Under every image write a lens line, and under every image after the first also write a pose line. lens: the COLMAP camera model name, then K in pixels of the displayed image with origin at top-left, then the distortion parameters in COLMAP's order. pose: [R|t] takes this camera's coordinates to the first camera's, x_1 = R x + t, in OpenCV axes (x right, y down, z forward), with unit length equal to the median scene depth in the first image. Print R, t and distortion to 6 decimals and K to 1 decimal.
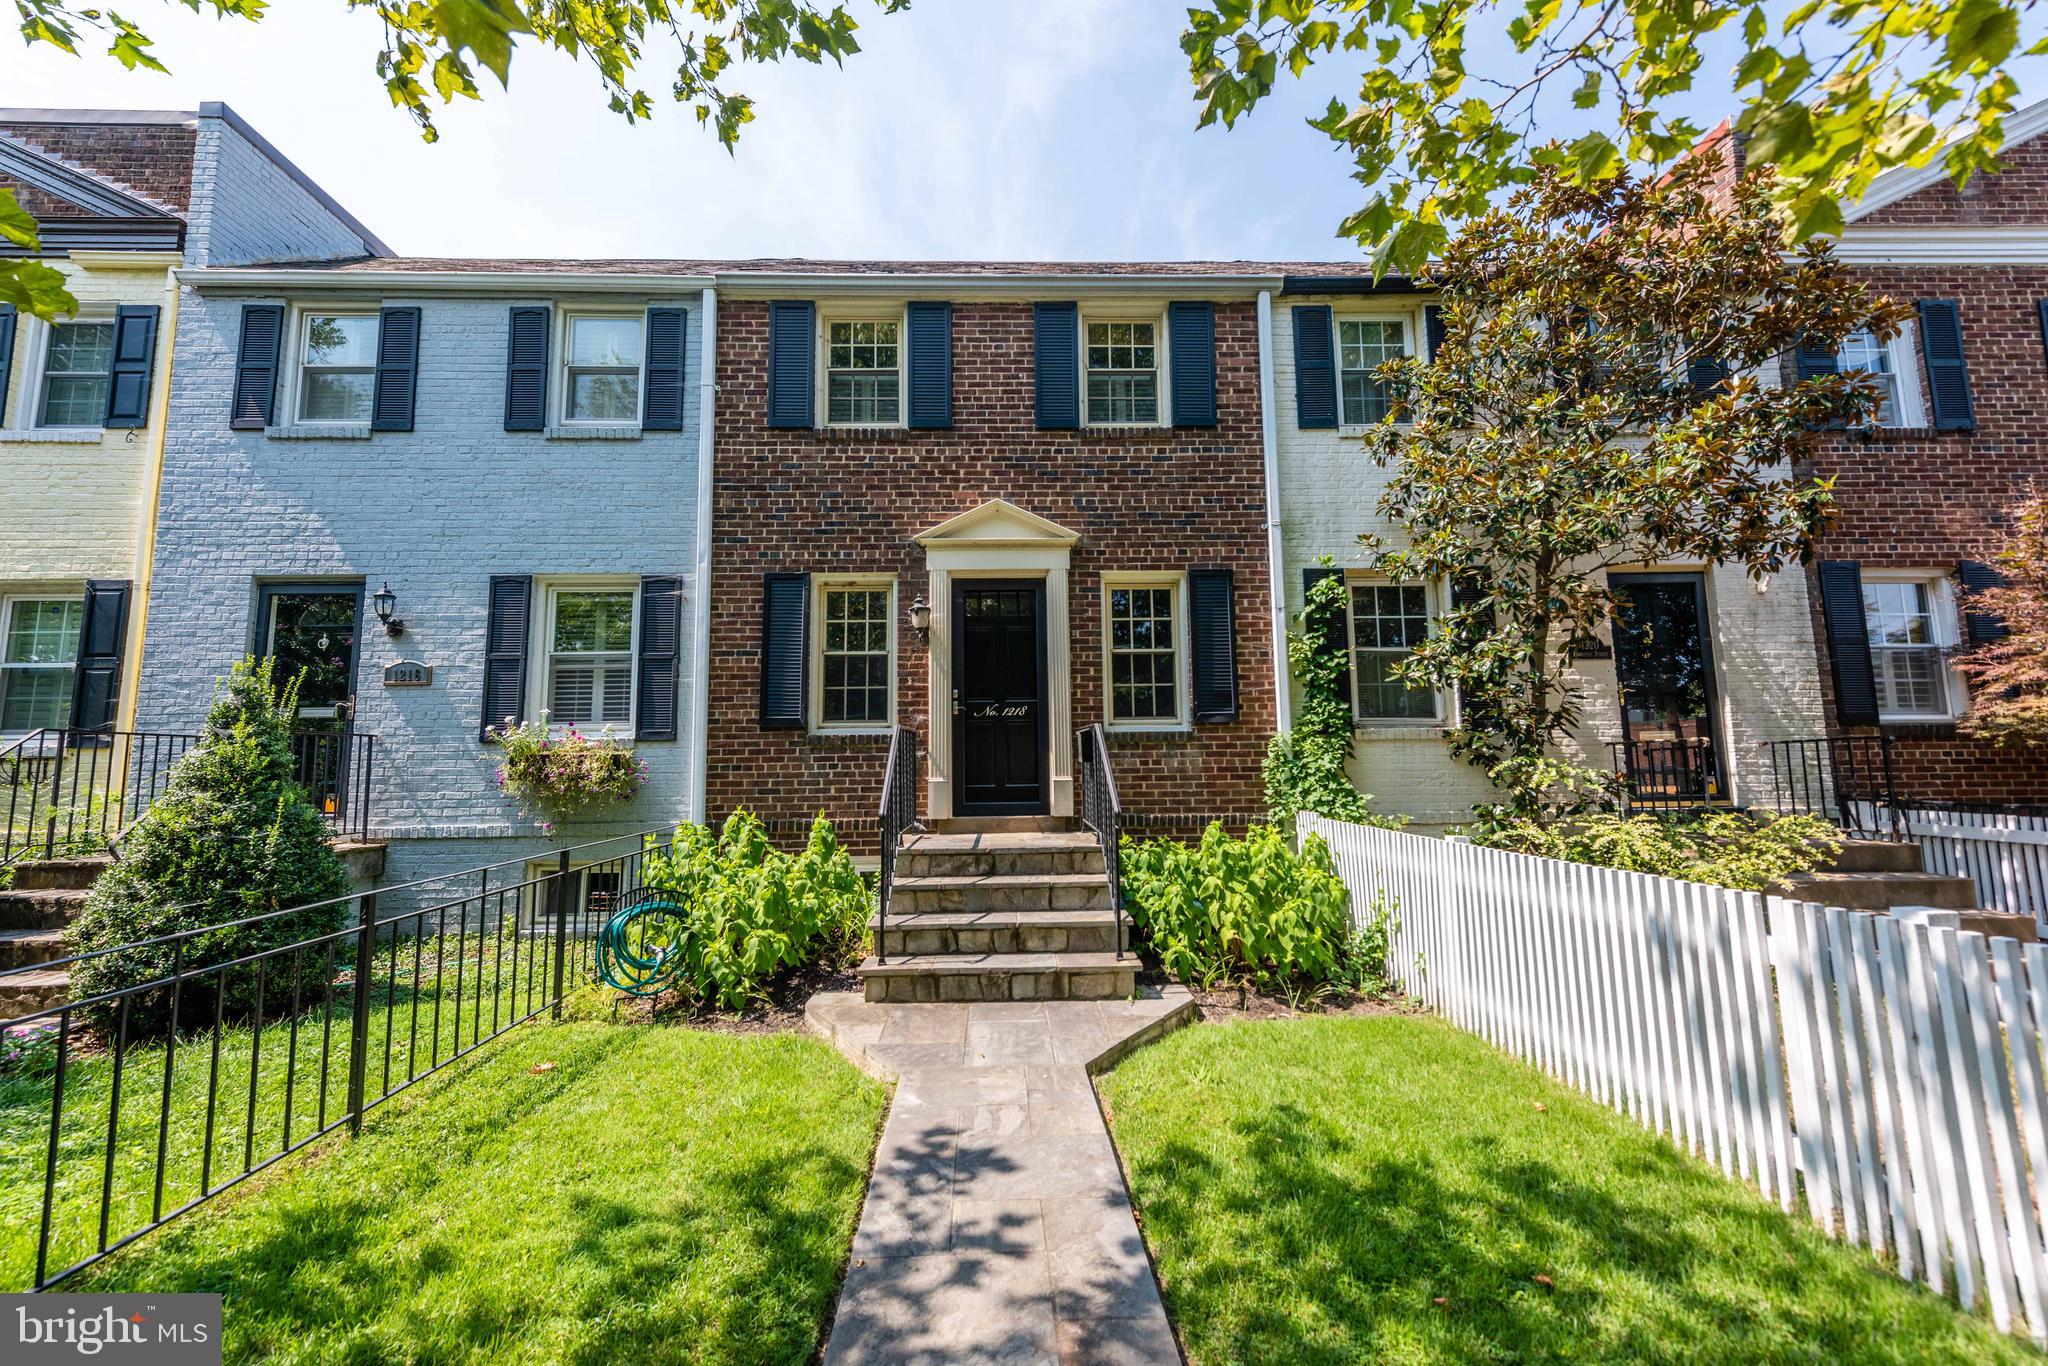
lens RADIAL K [[803.2, 0, 1016.6], [0, 803.2, 691.3], [0, 0, 1]] dist [0.013514, -0.004325]
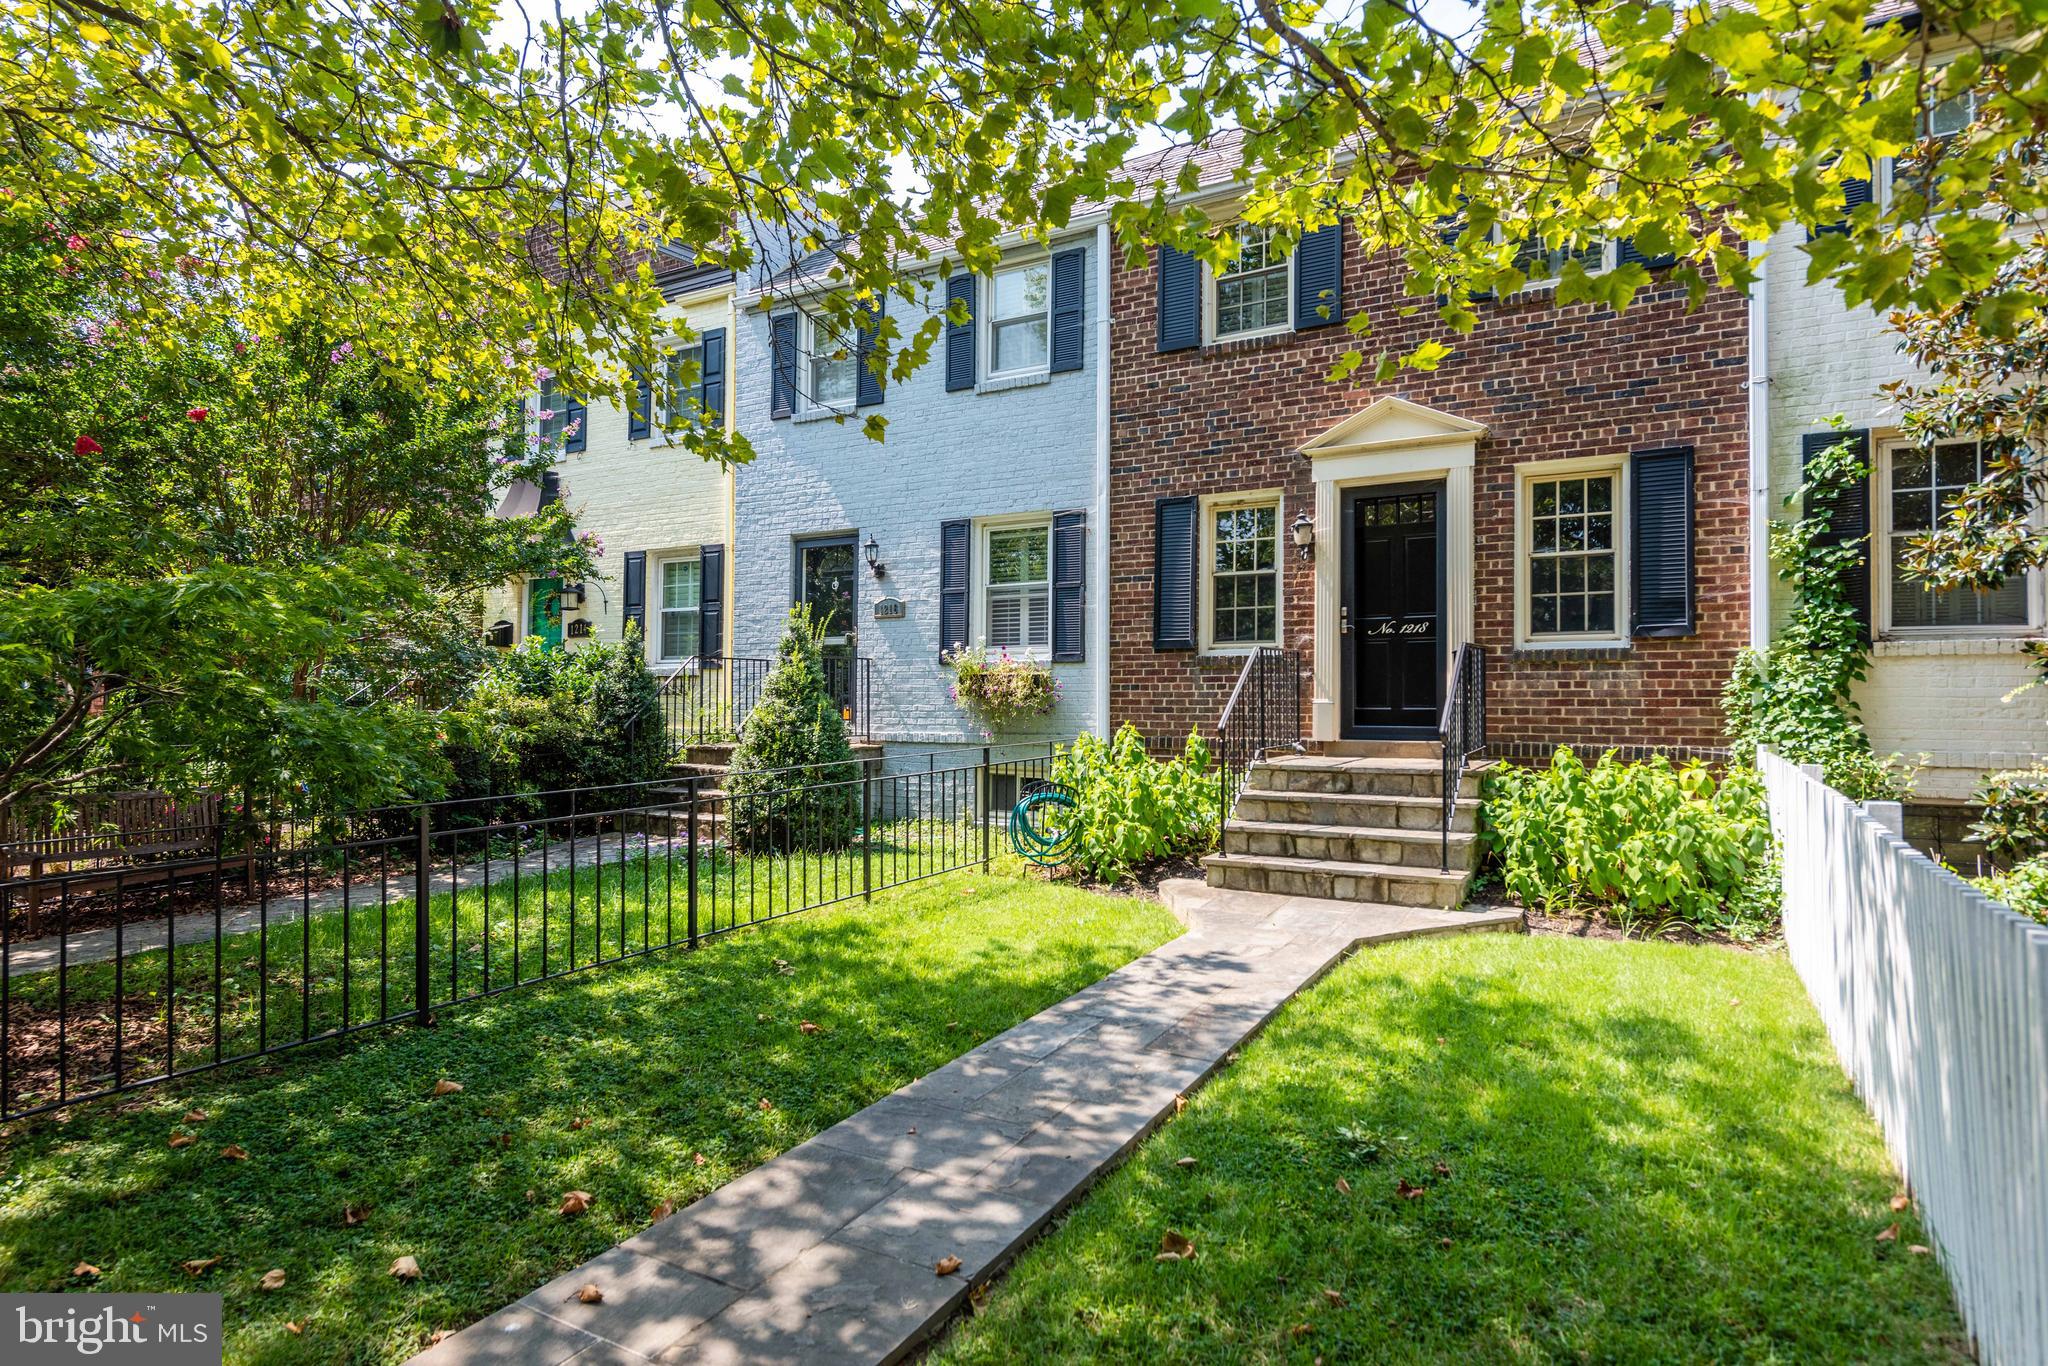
lens RADIAL K [[1123.3, 0, 1010.6], [0, 1123.3, 703.7], [0, 0, 1]] dist [0.003902, 0.000302]
pose [[0.849435, 0.014756, -0.527487, 0.292656], [0.039156, 0.995091, 0.090892, -0.024693], [0.526239, -0.097861, 0.844687, -0.342717]]
